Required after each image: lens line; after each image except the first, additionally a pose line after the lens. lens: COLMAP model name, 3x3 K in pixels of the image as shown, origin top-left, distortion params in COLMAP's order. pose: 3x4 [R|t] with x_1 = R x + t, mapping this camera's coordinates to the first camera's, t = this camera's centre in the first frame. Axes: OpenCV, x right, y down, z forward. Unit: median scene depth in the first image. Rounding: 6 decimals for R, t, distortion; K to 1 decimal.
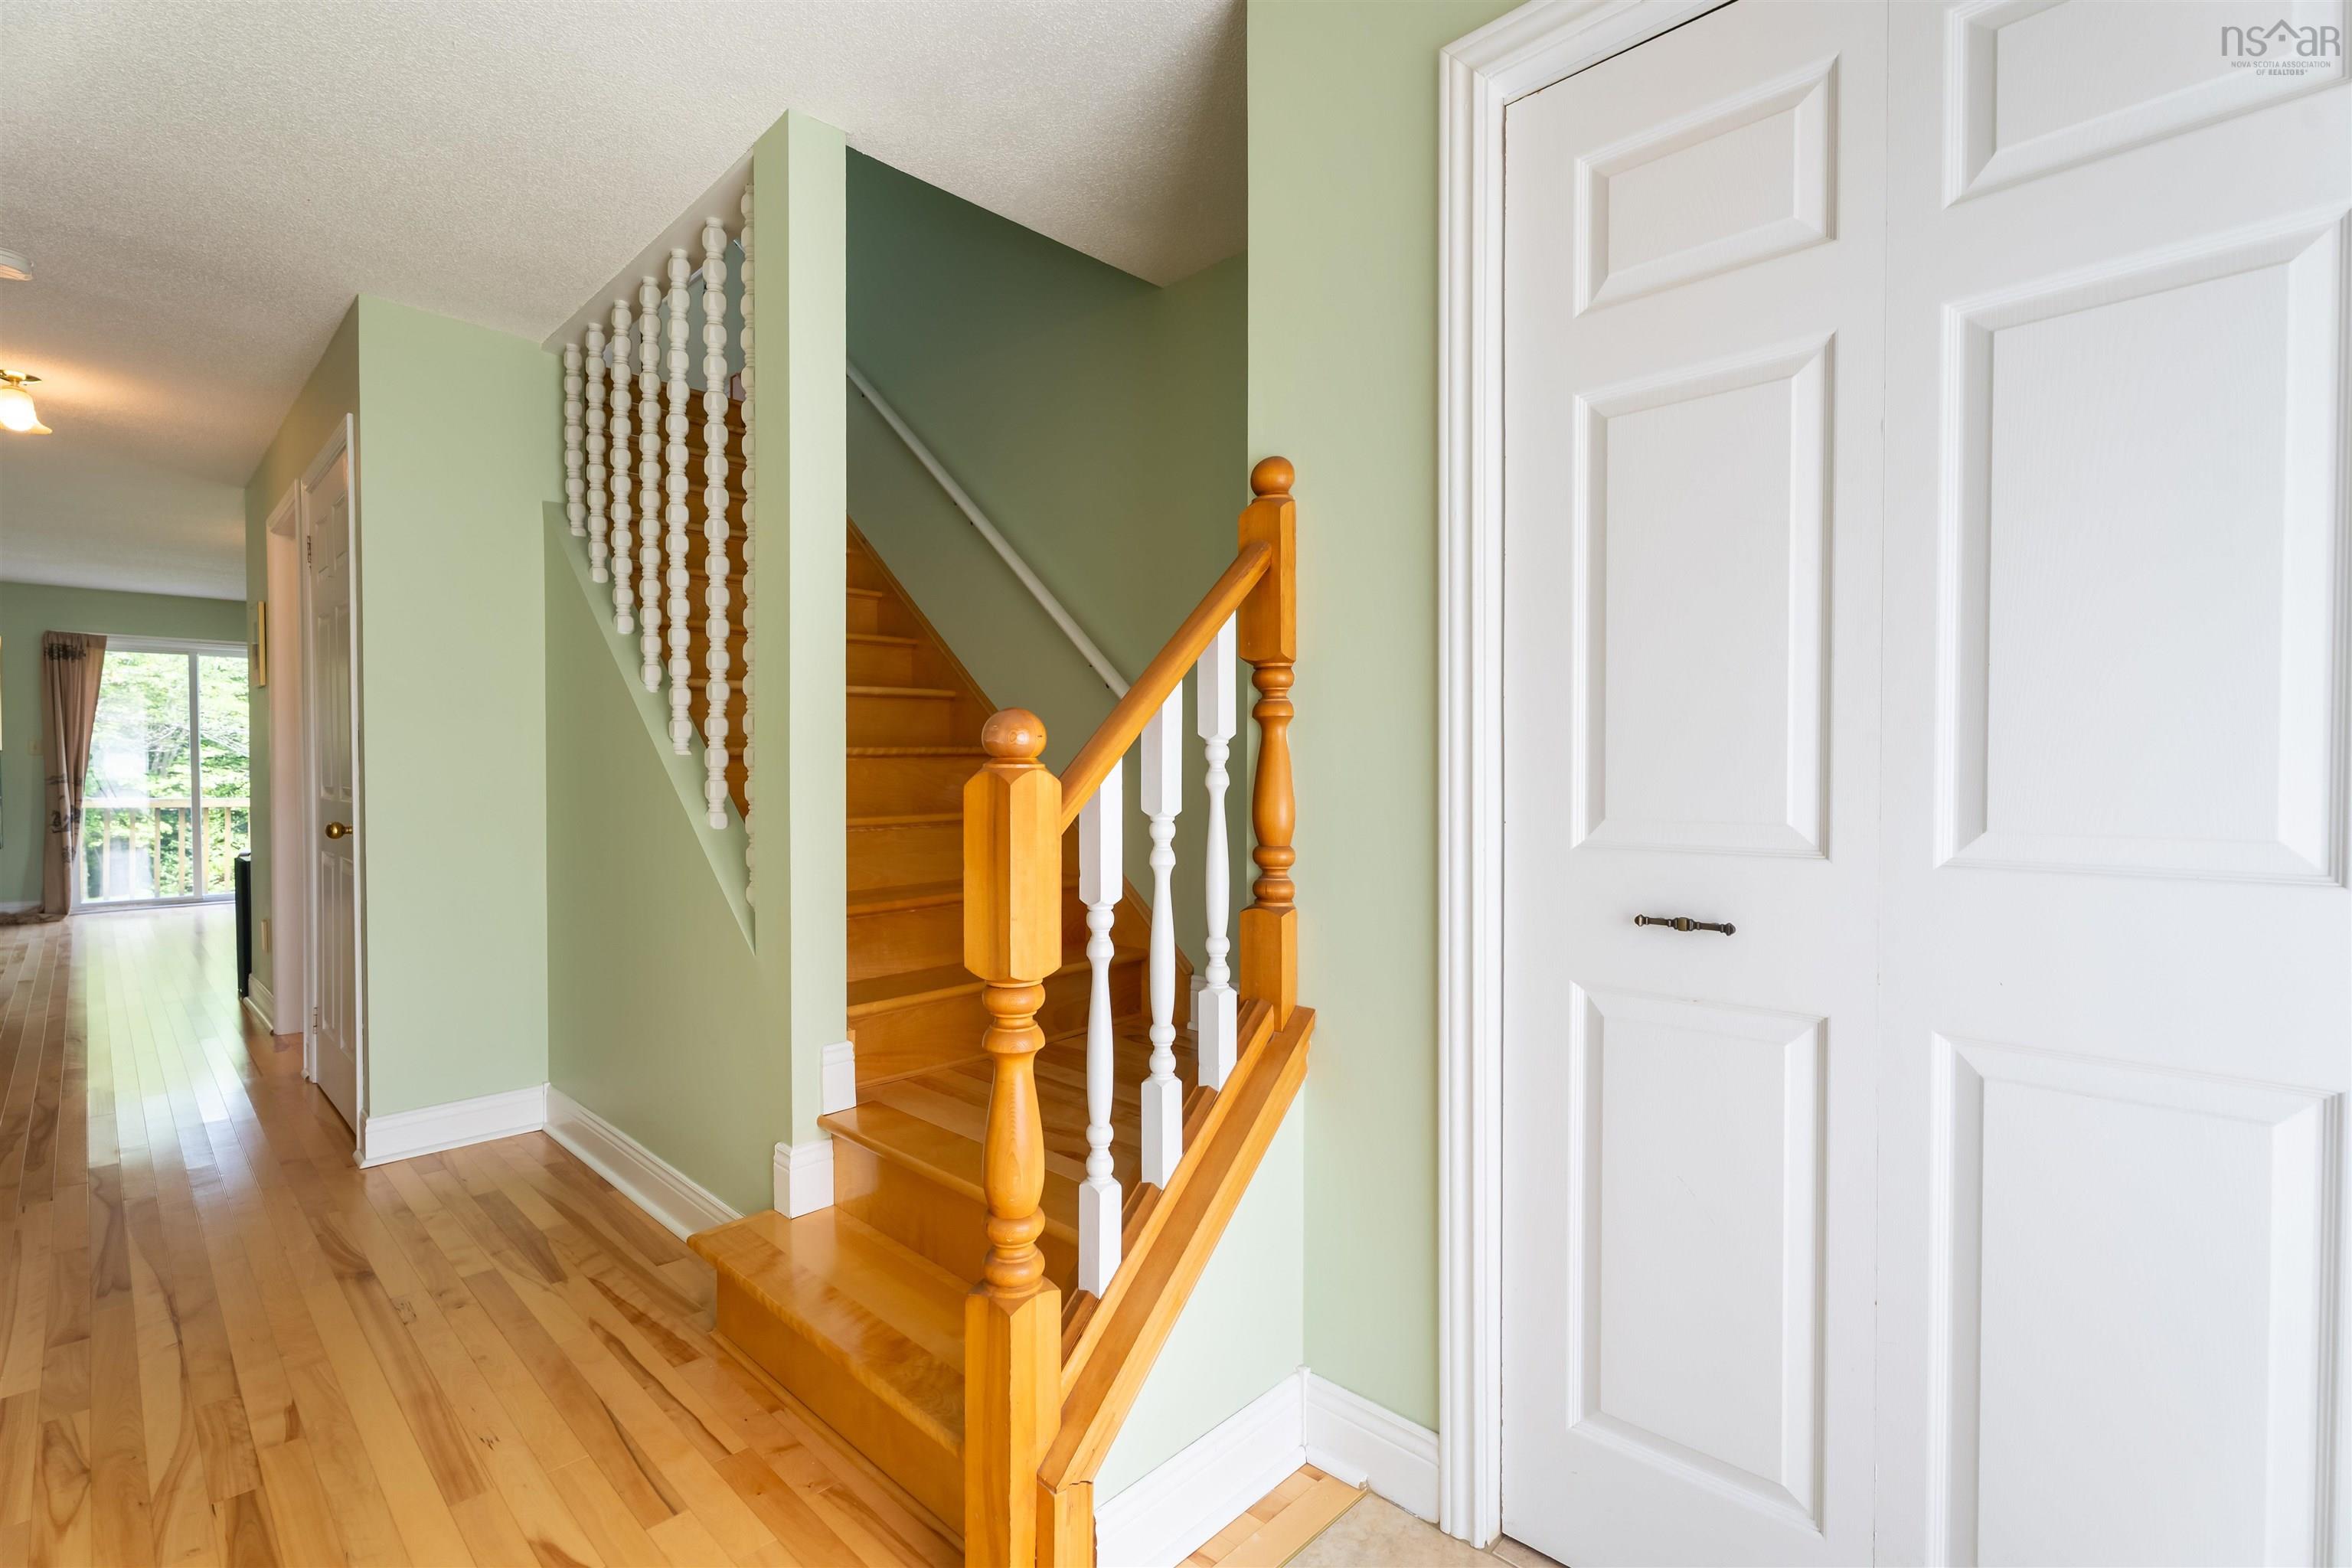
lens RADIAL K [[1058.0, 0, 1165.7], [0, 1058.0, 785.8], [0, 0, 1]] dist [-0.000065, 0.000556]
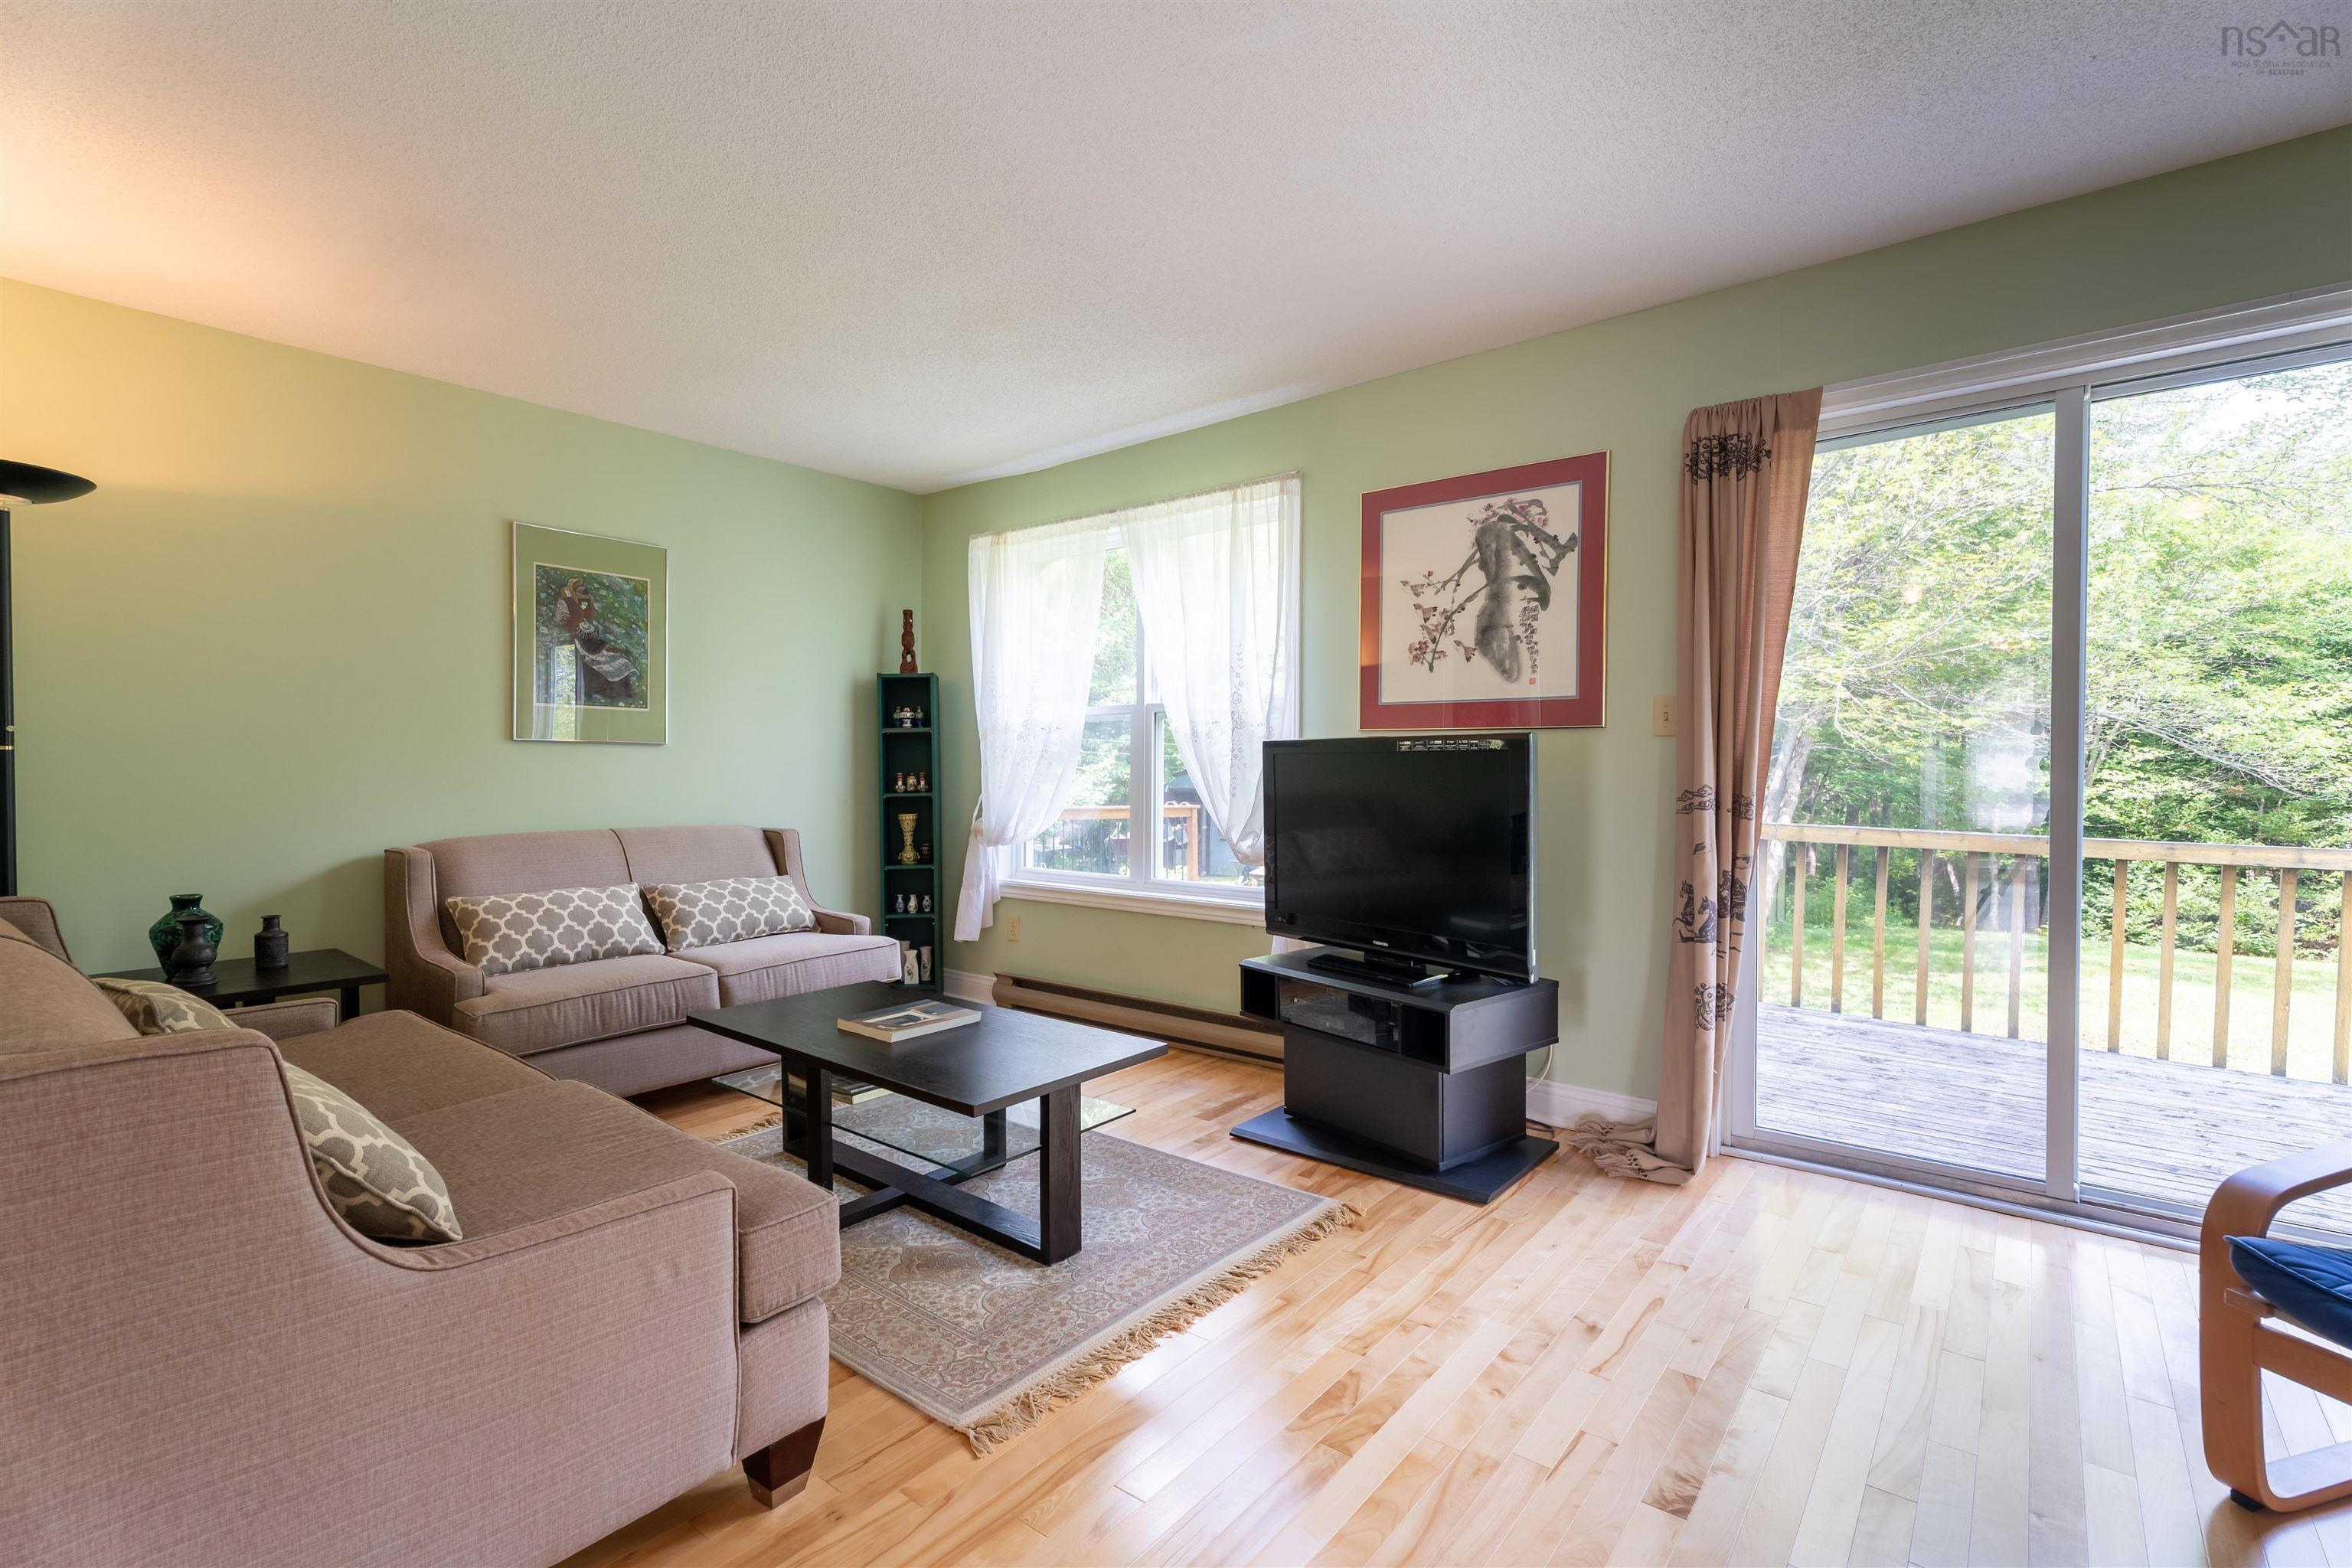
lens RADIAL K [[1058.0, 0, 1165.7], [0, 1058.0, 785.8], [0, 0, 1]] dist [-0.000065, 0.000556]
pose [[0.084589, 0.016566, -0.996278, -0.676275], [-0.022525, 0.999638, 0.014709, -0.011769], [0.996161, 0.021197, 0.084932, 0.765590]]
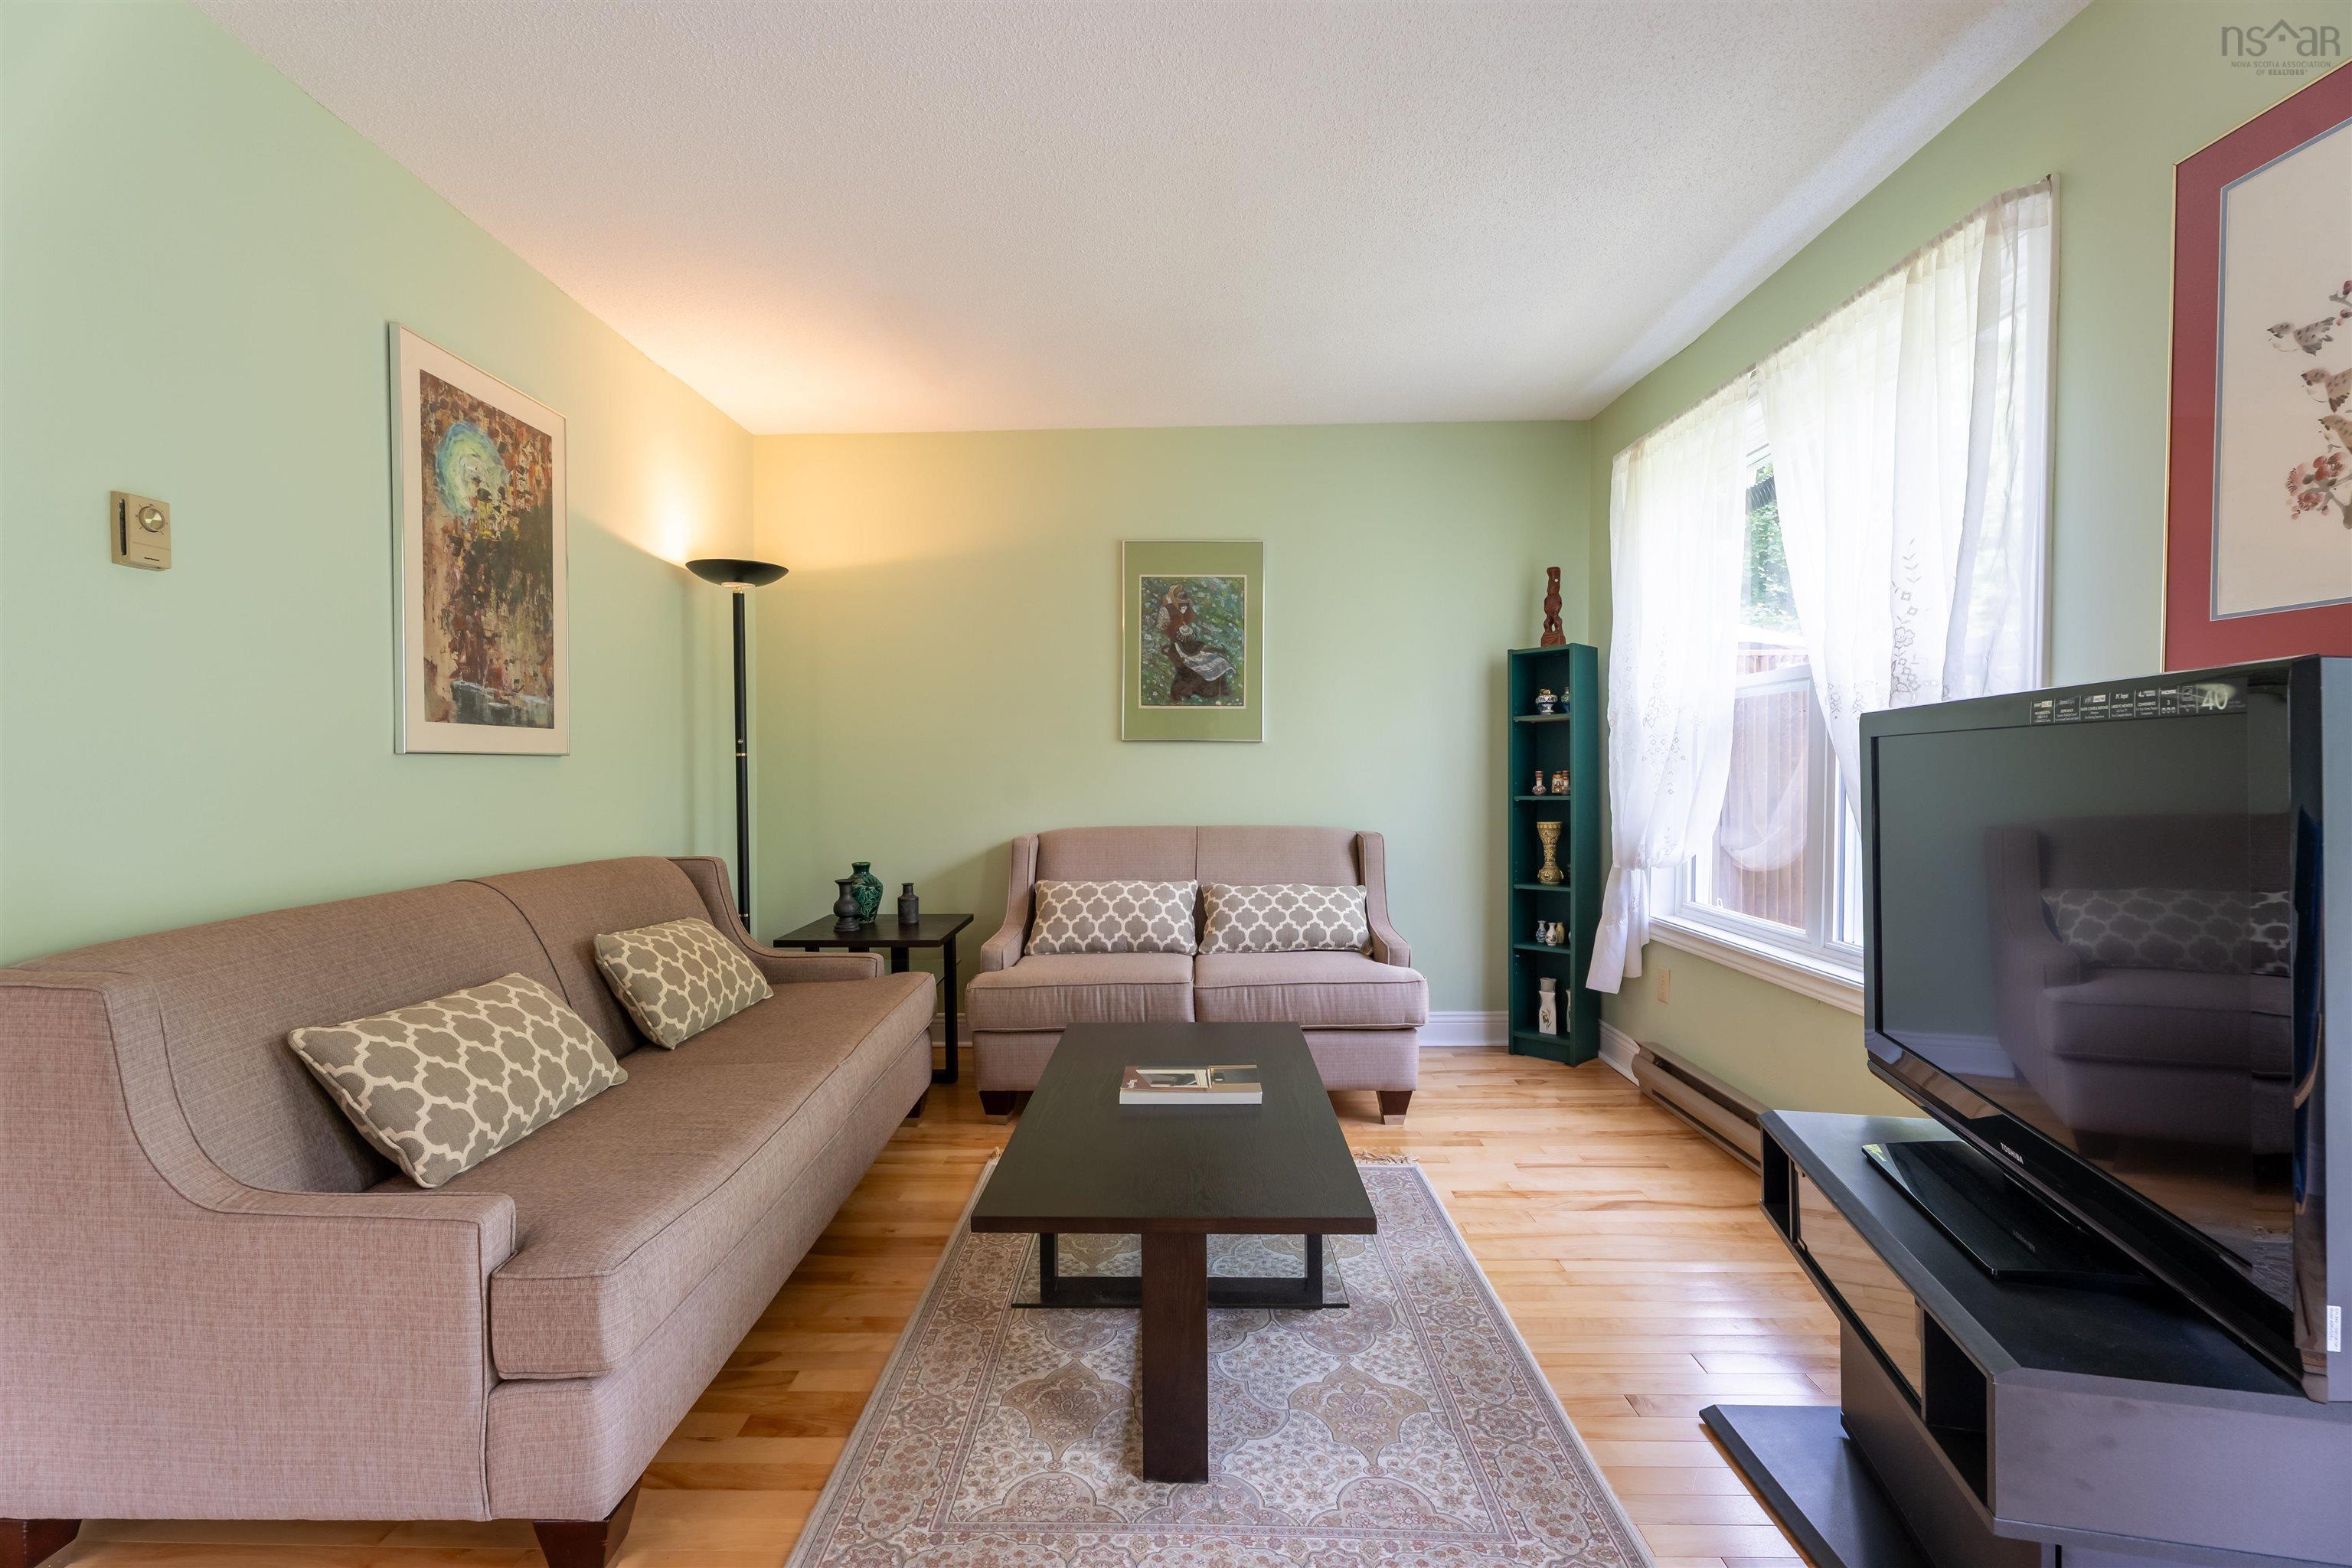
lens RADIAL K [[1063.4, 0, 1150.0], [0, 1063.4, 787.4], [0, 0, 1]] dist [0.003281, 0.000991]
pose [[-0.732091, 0.016721, -0.681002, -0.833389], [-0.011134, 0.999271, 0.036505, -0.015168], [0.681116, 0.034308, -0.731371, 0.909380]]
